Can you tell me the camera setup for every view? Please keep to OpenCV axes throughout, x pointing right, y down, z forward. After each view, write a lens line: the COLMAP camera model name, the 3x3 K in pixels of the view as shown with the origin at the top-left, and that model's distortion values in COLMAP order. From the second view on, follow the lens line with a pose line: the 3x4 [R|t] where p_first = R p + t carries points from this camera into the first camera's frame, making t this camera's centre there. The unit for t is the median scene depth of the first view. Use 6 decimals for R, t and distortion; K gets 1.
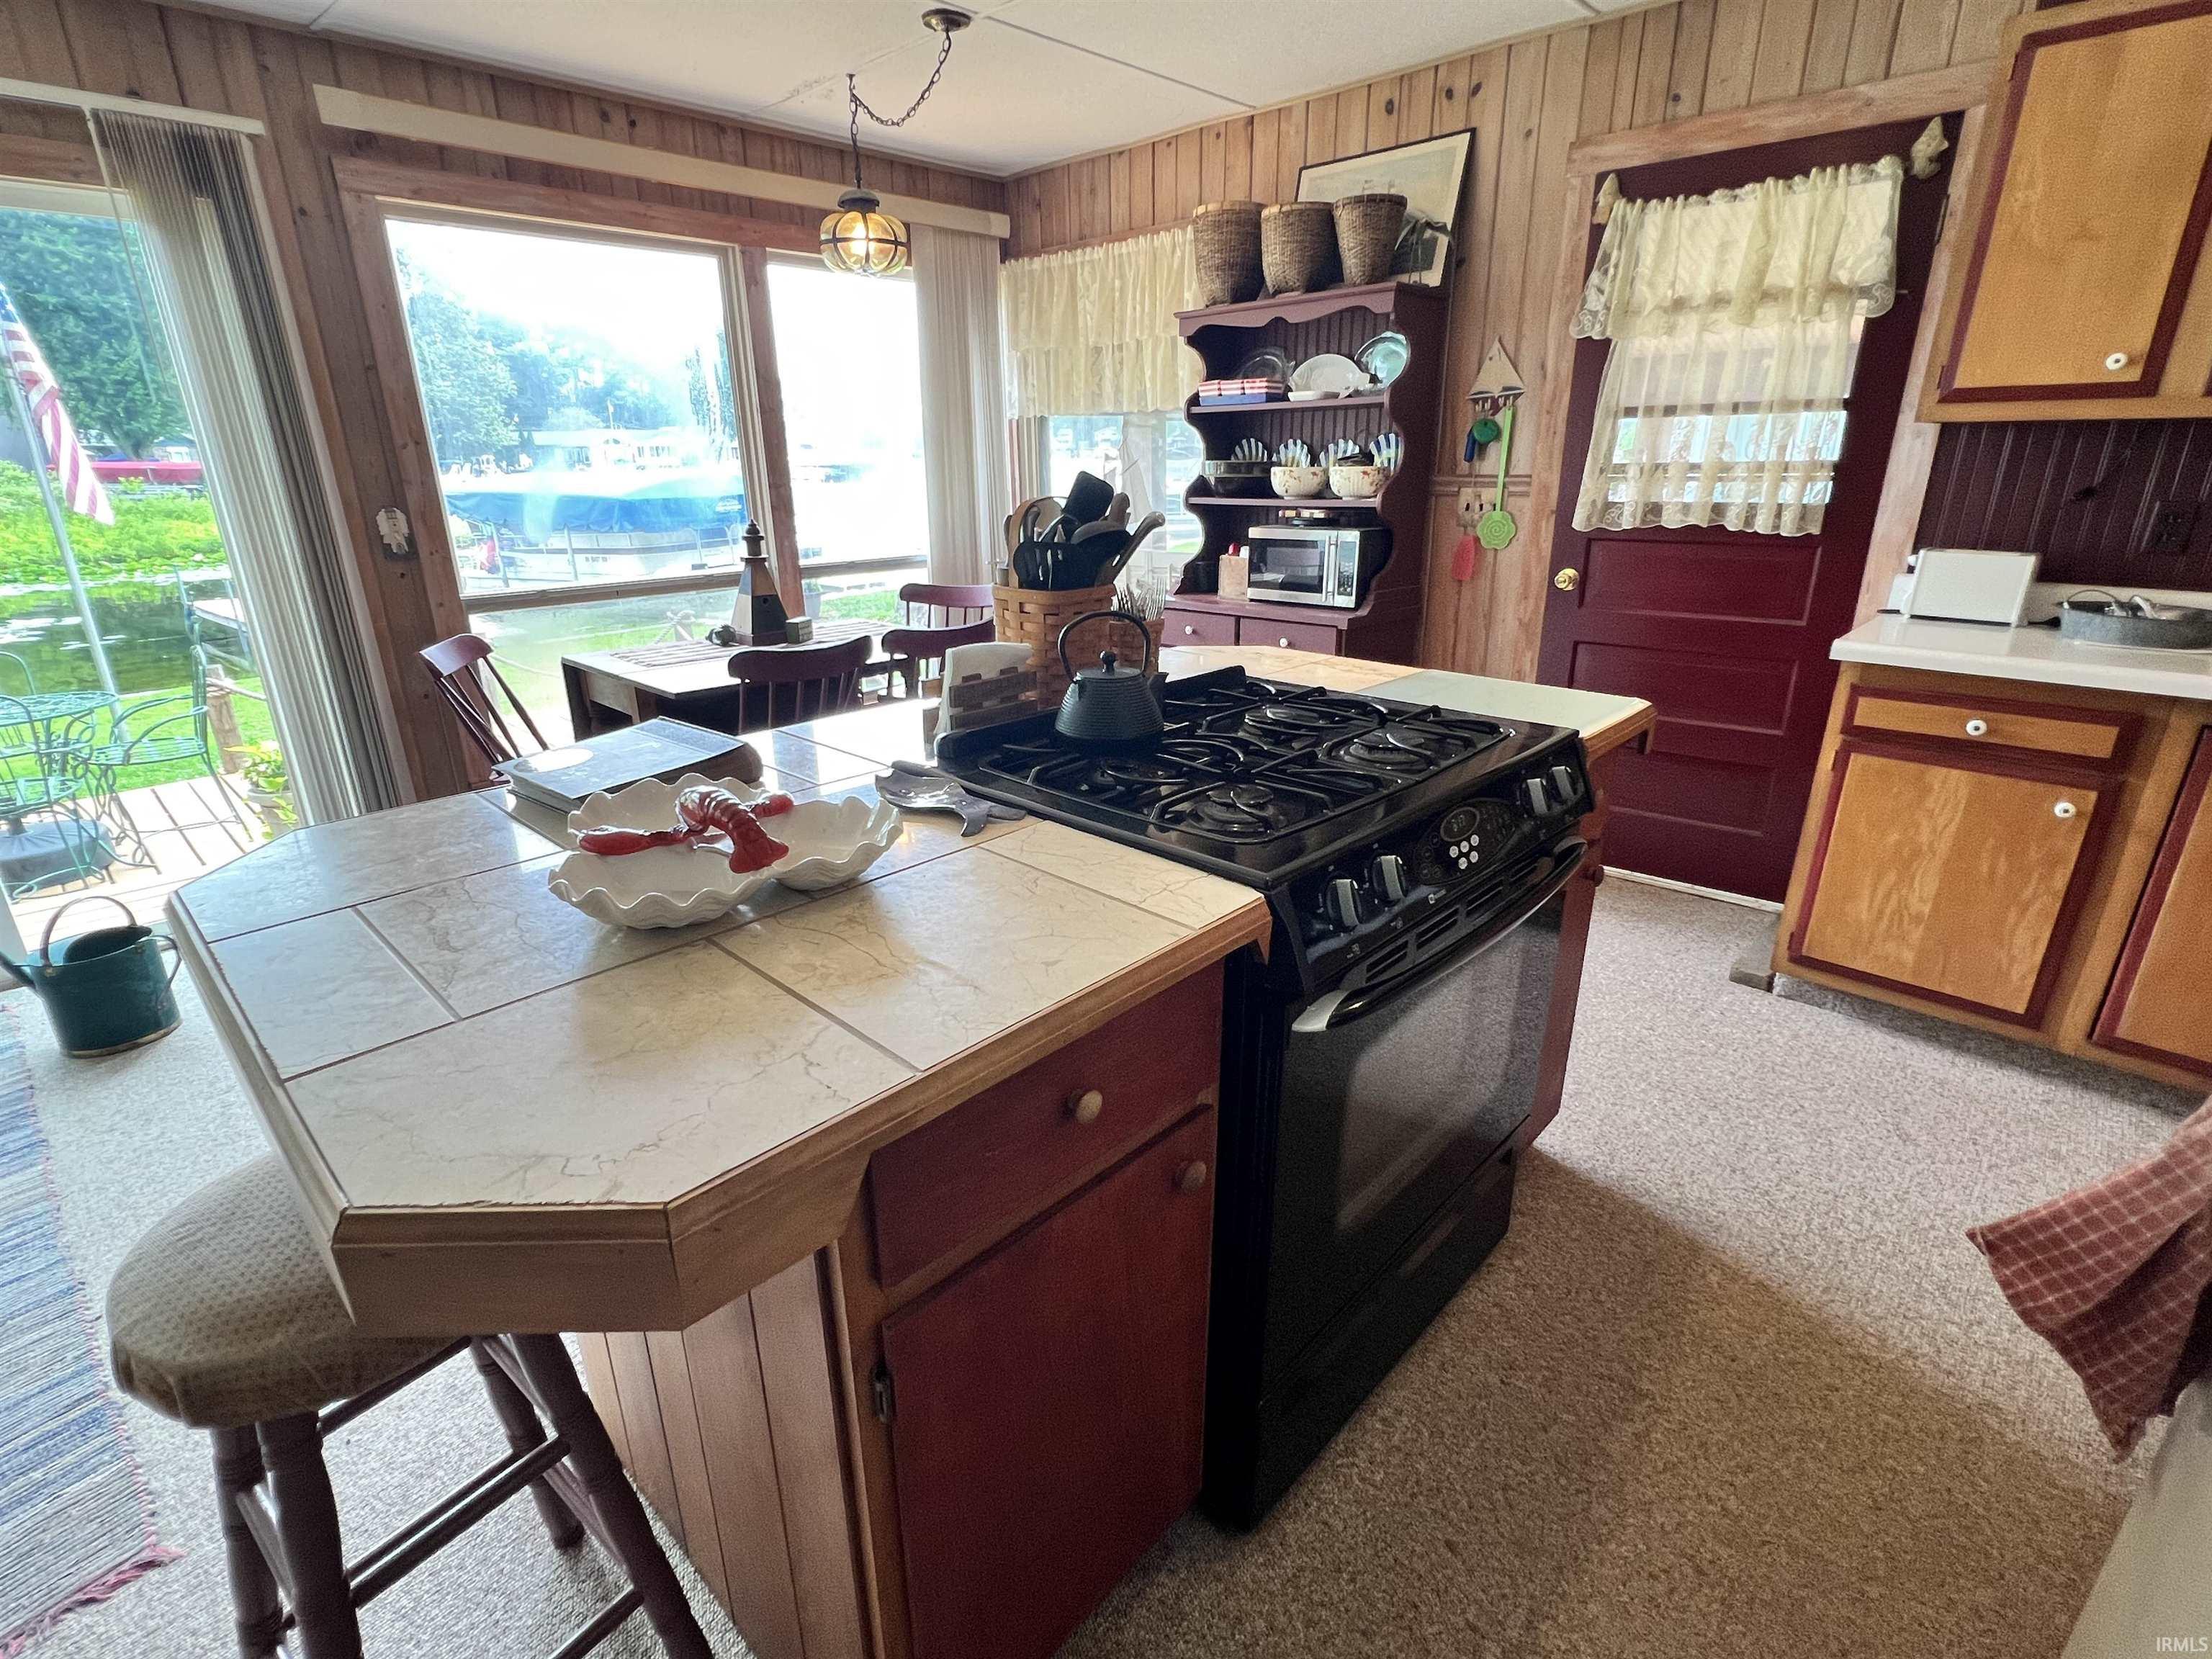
lens RADIAL K [[1053.8, 0, 1098.1], [0, 1053.8, 830.7], [0, 0, 1]] dist [-0.005016, 0.000734]
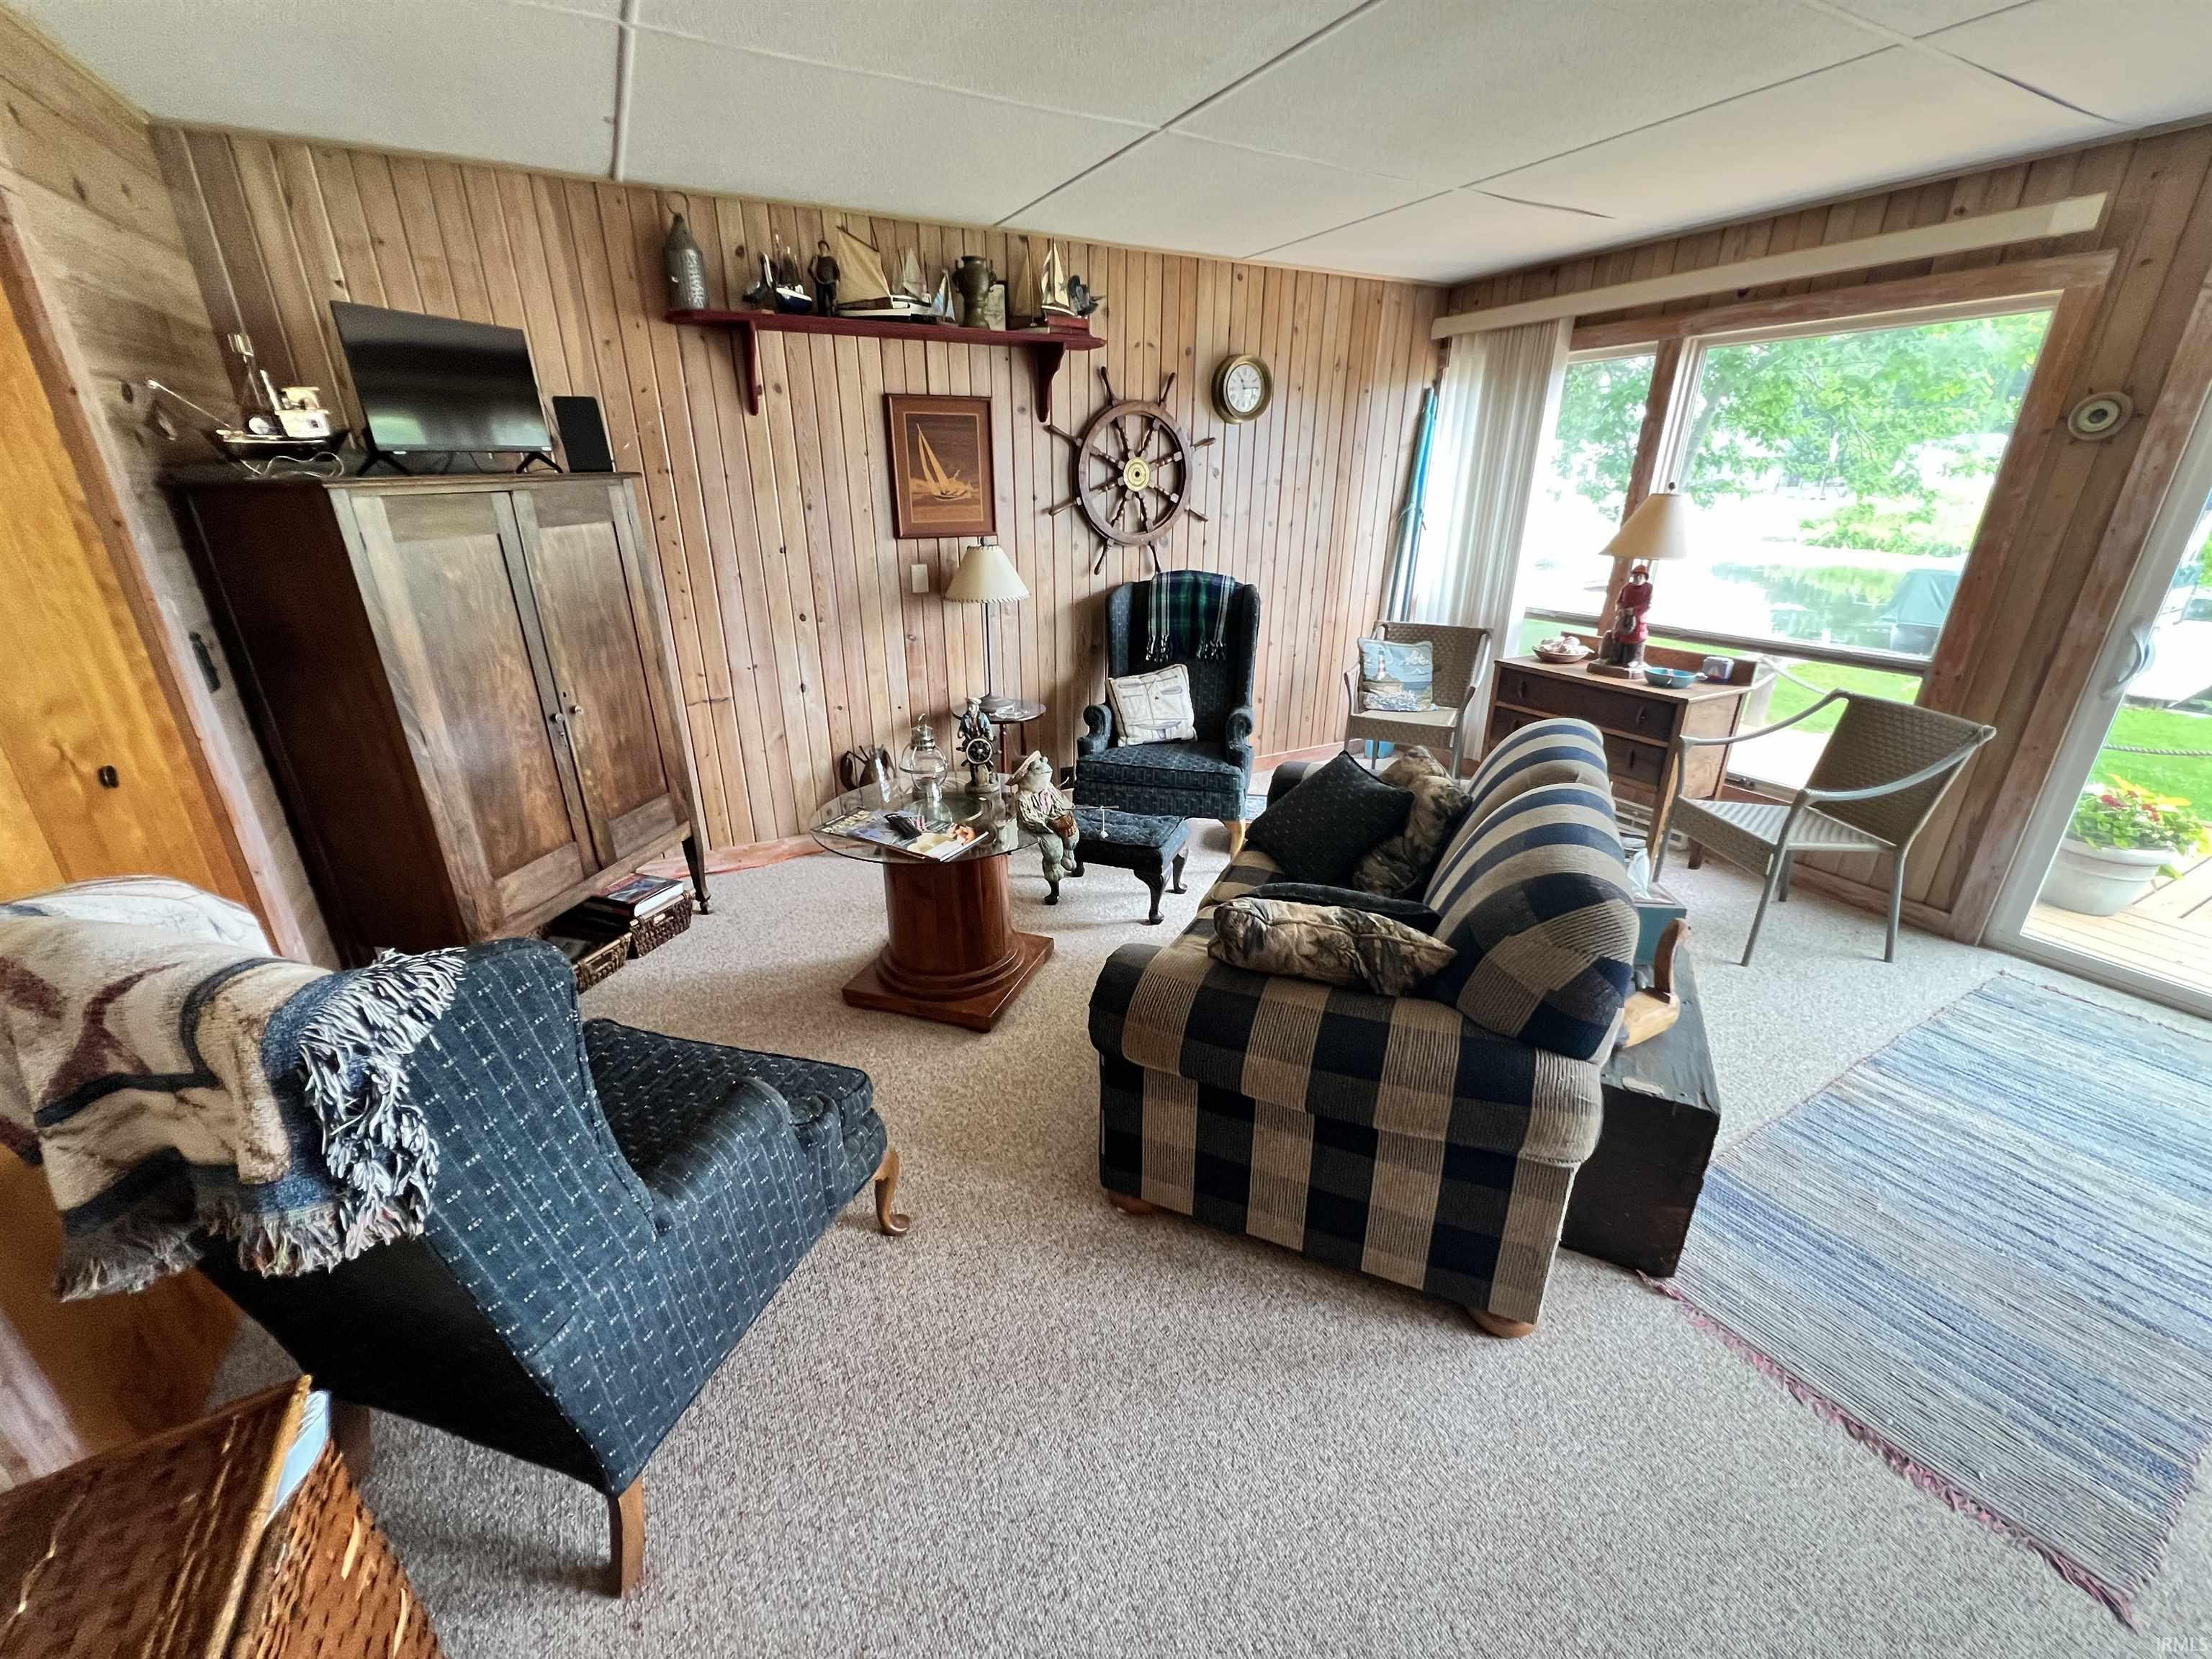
lens RADIAL K [[886.6, 0, 1101.8], [0, 886.6, 826.0], [0, 0, 1]] dist [-0.001986, -0.000108]
pose [[-0.308544, 0.368186, -0.877063, -0.011561], [-0.315631, 0.830180, 0.459541, -0.043489], [0.897317, 0.418618, -0.139936, -0.090187]]
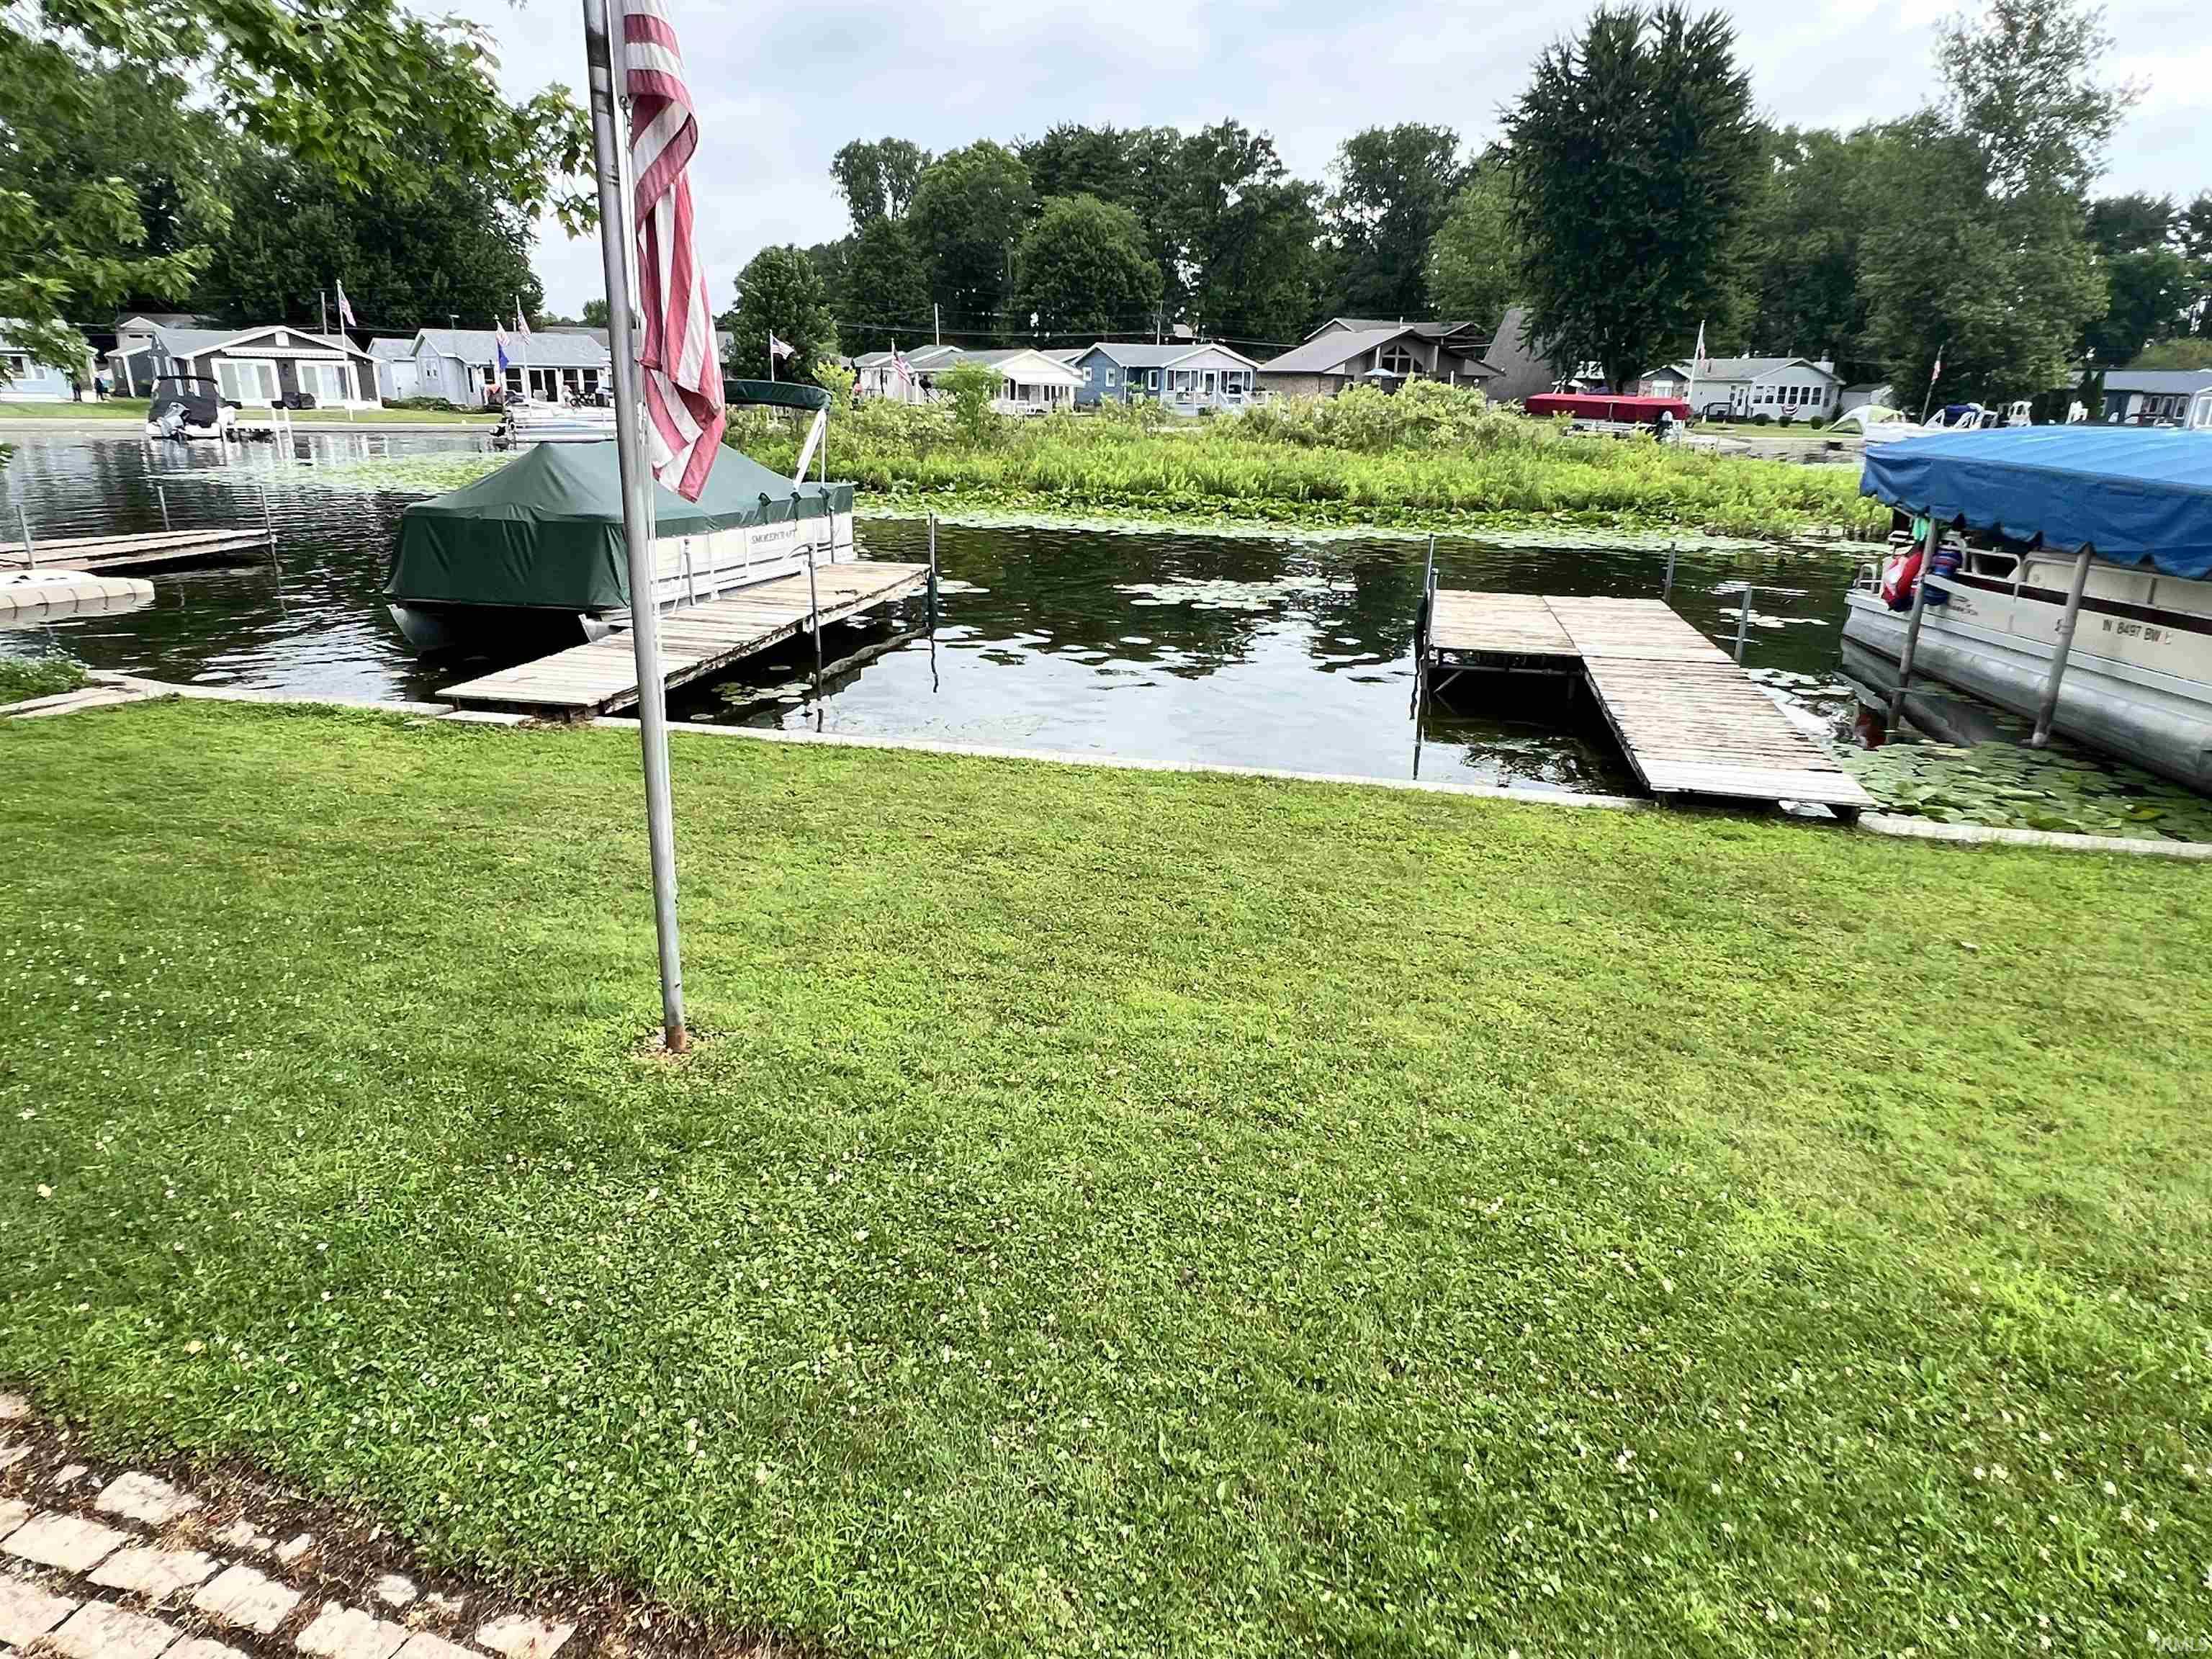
lens RADIAL K [[1329.5, 0, 1106.0], [0, 1329.5, 829.5], [0, 0, 1]] dist [-0.001048, -0.001233]
pose [[0.466524, 0.296671, -0.833272, -1.135378], [-0.322371, 0.934305, 0.152156, -0.750686], [0.823670, 0.197639, 0.531514, 2.219916]]
